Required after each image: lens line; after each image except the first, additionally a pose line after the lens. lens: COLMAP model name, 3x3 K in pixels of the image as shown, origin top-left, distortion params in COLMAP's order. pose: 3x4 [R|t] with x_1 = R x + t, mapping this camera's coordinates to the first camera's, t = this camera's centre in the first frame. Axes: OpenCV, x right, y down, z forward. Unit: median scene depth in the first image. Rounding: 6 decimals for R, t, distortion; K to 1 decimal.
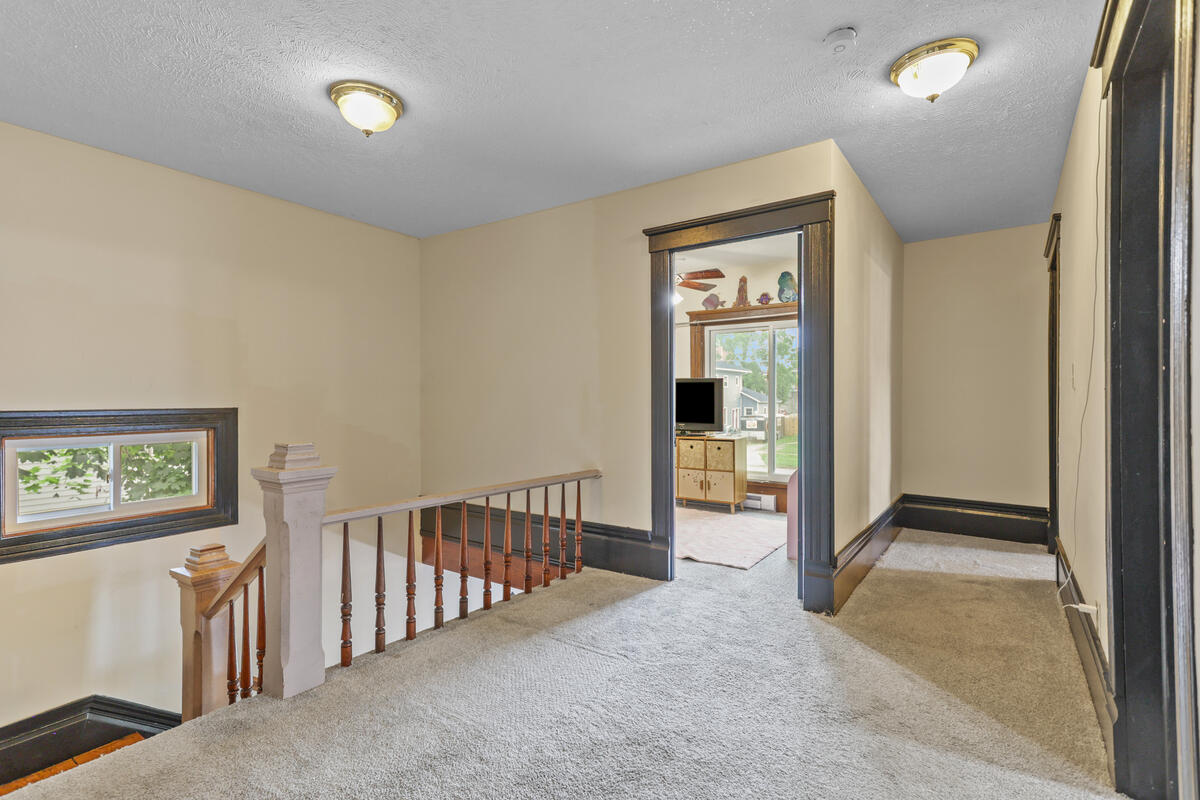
lens RADIAL K [[568.3, 0, 600.0], [0, 568.3, 400.0], [0, 0, 1]] dist [0.000418, 0.000055]
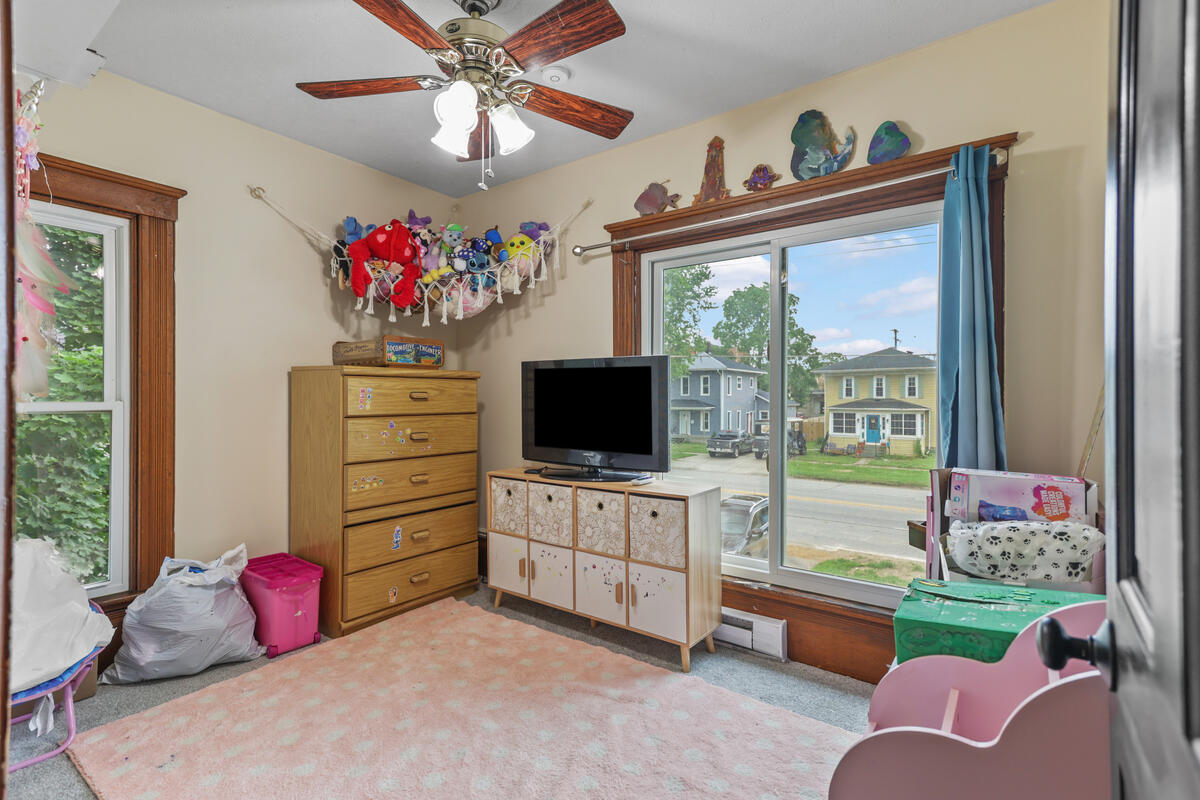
lens RADIAL K [[568.3, 0, 600.0], [0, 568.3, 400.0], [0, 0, 1]] dist [0.000418, 0.000055]
pose [[0.999607, 0.001603, -0.028002, 0.174999], [-0.001730, 0.999988, -0.004526, -0.000698], [0.027995, 0.004573, 0.999598, 0.547786]]
